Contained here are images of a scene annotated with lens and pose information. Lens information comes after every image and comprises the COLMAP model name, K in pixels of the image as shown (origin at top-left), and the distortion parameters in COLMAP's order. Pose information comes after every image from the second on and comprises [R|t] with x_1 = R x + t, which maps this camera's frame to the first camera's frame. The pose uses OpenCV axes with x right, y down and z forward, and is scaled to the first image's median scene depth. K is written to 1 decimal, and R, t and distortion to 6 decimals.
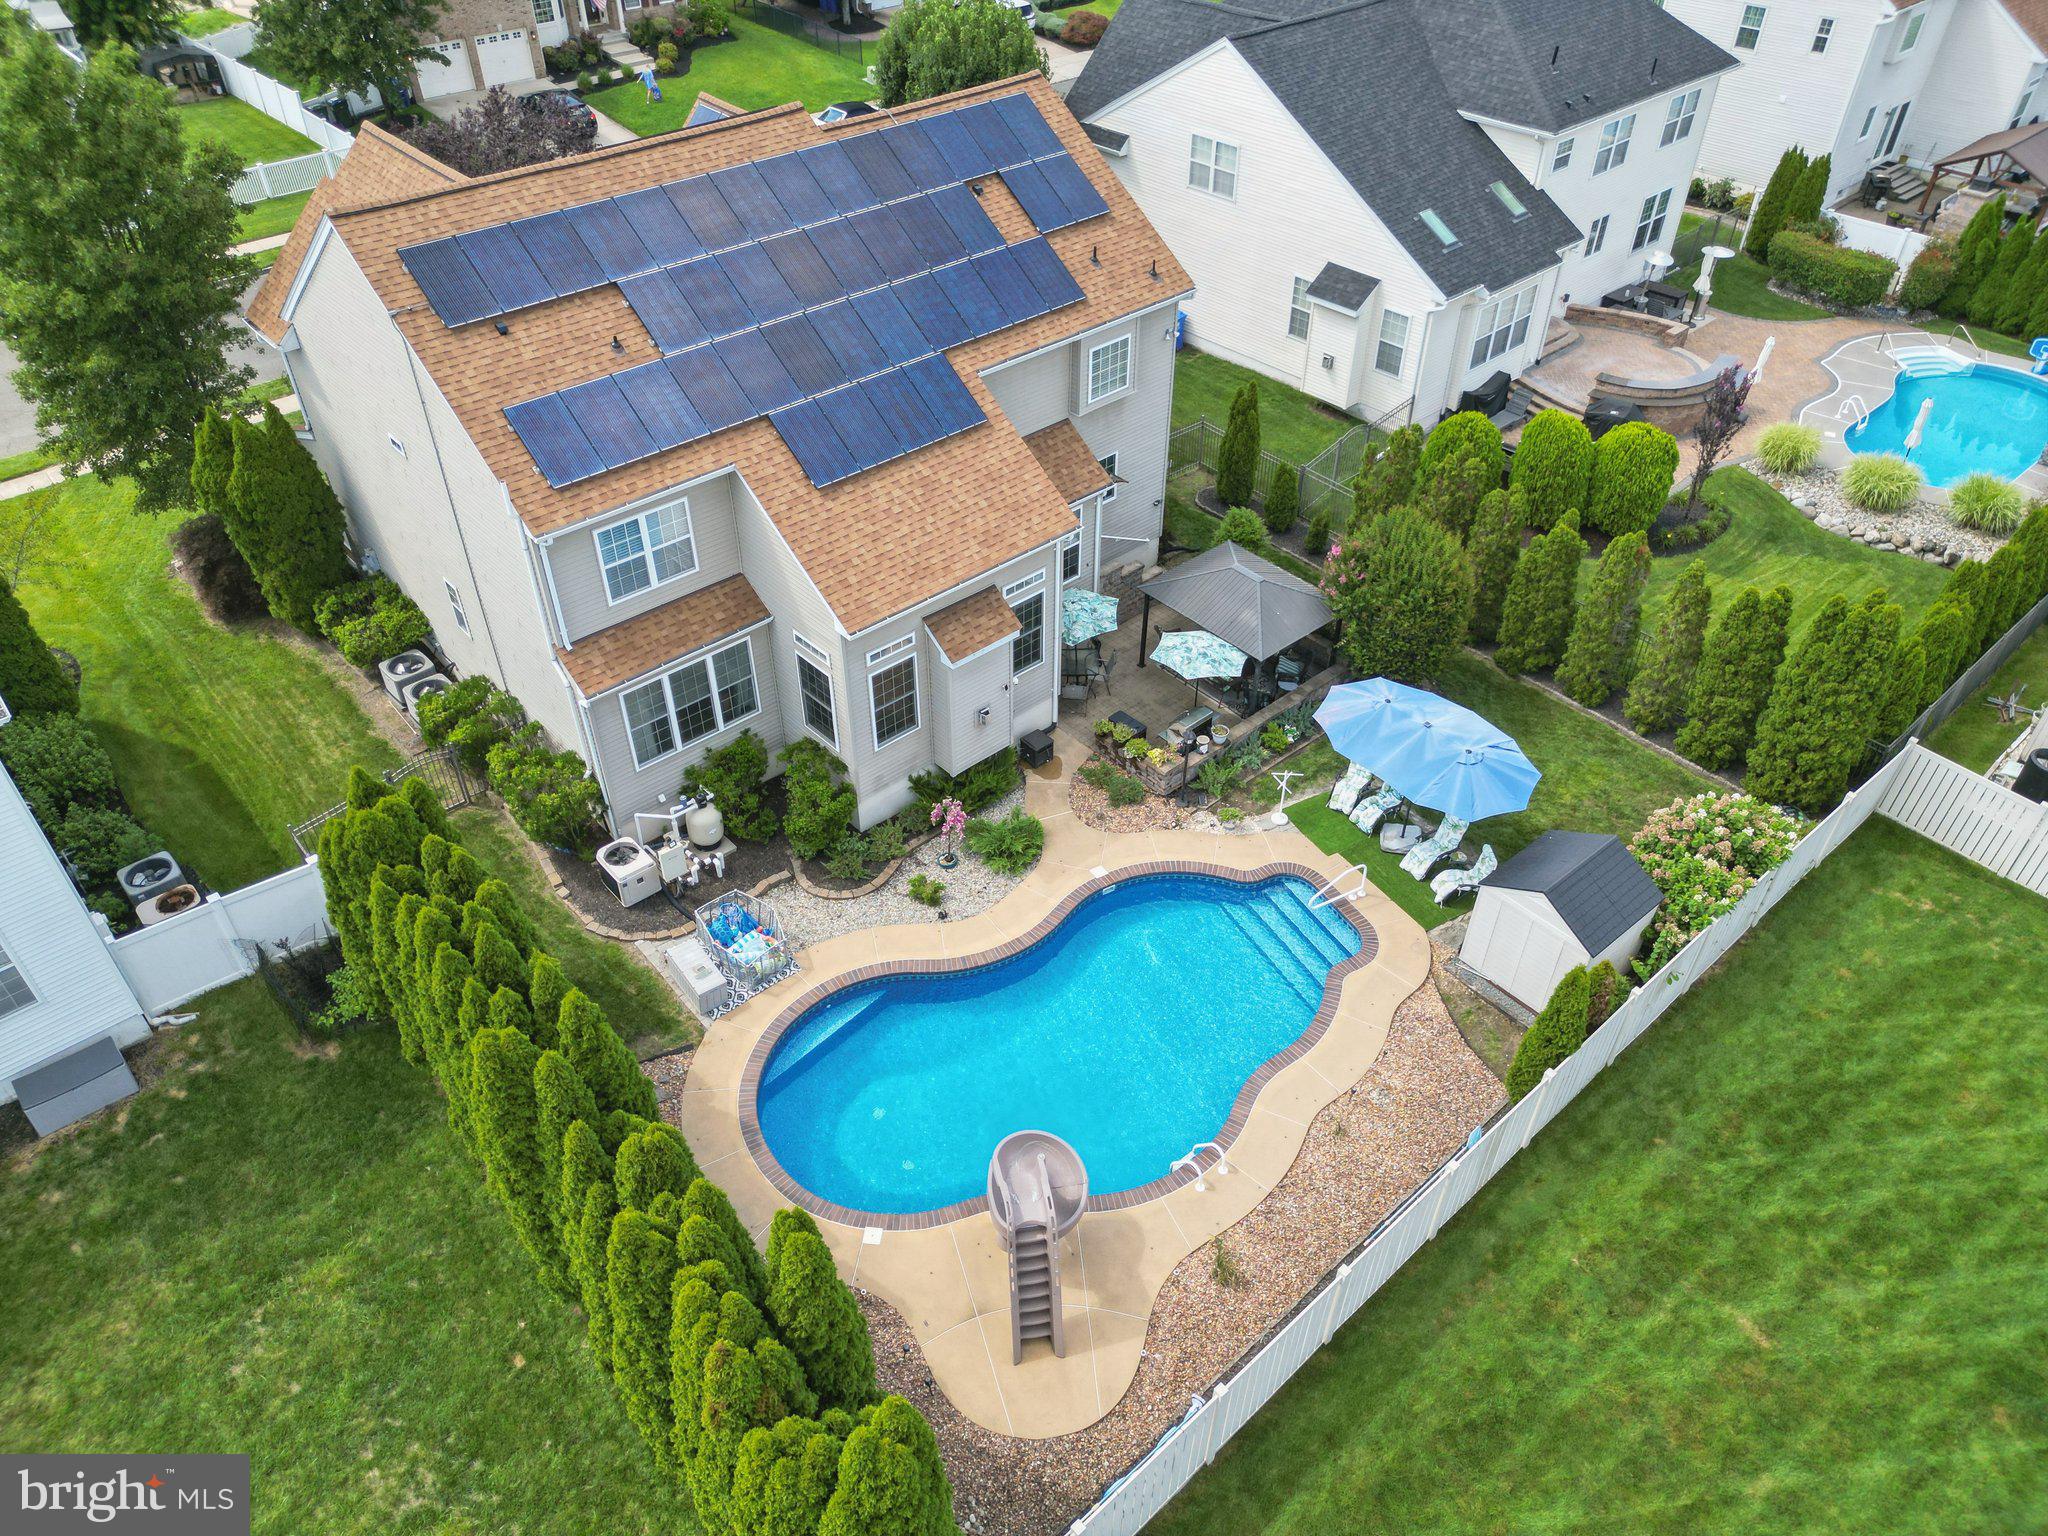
lens RADIAL K [[1430.1, 0, 1024.0], [0, 1430.1, 768.0], [0, 0, 1]] dist [0.029090, -0.004361]
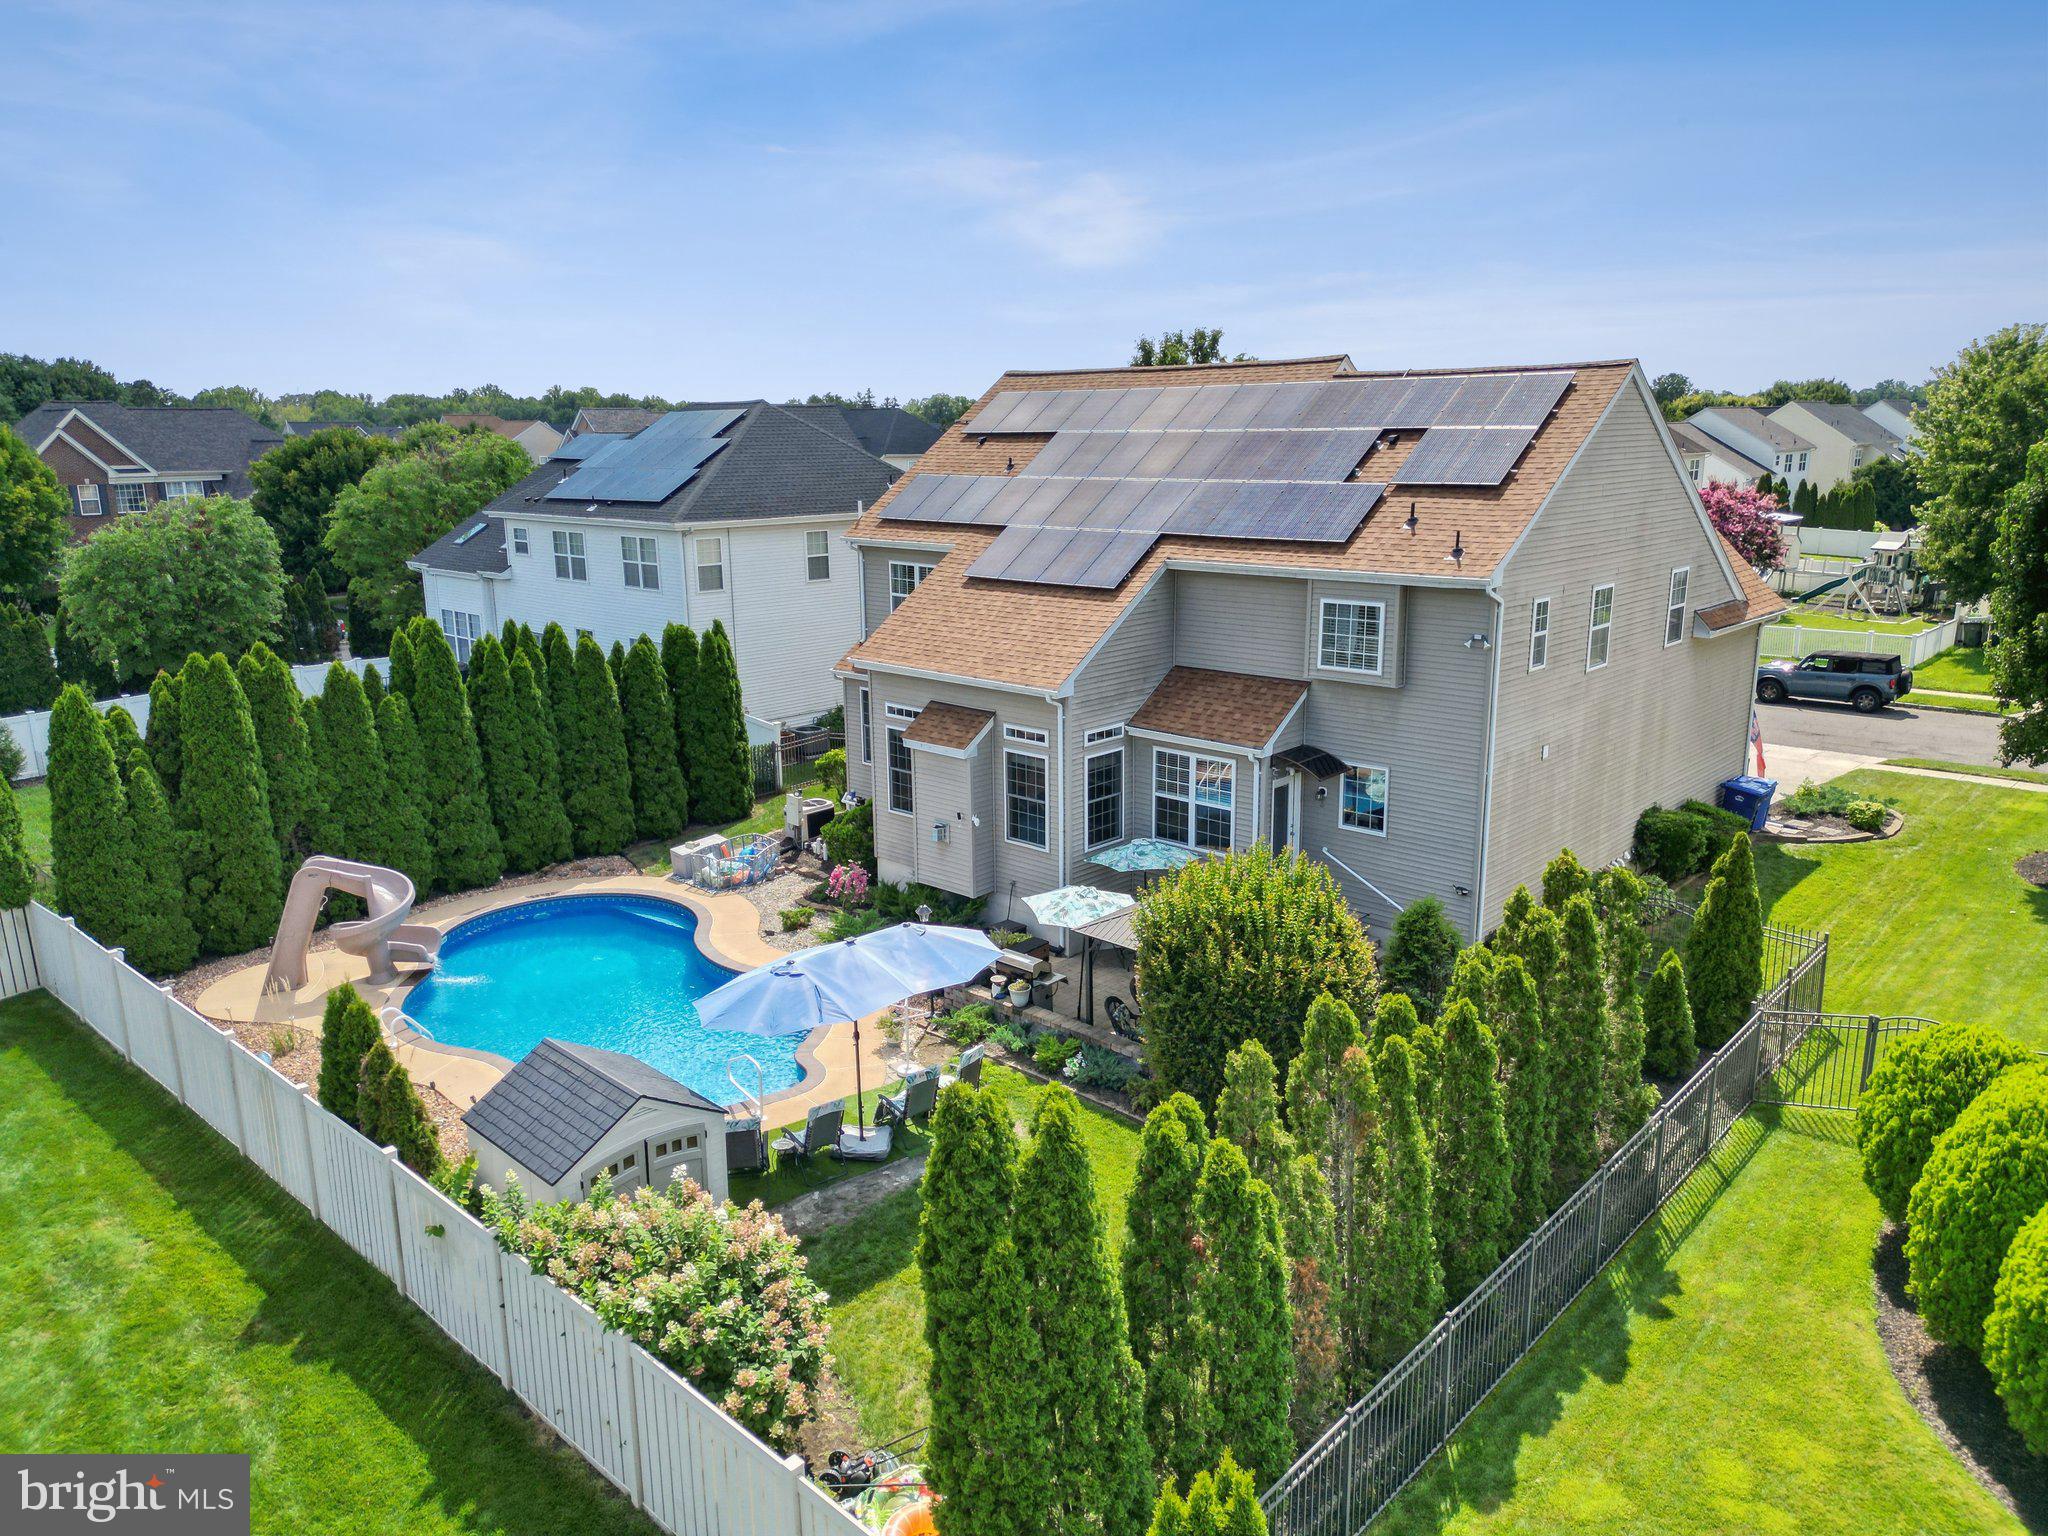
lens RADIAL K [[1430.1, 0, 1024.0], [0, 1430.1, 768.0], [0, 0, 1]] dist [0.029090, -0.004361]
pose [[0.091492, 0.225931, -0.969837, 0.931486], [-0.636085, 0.762598, 0.117647, -0.226212], [0.766176, 0.606135, 0.213483, 0.825805]]
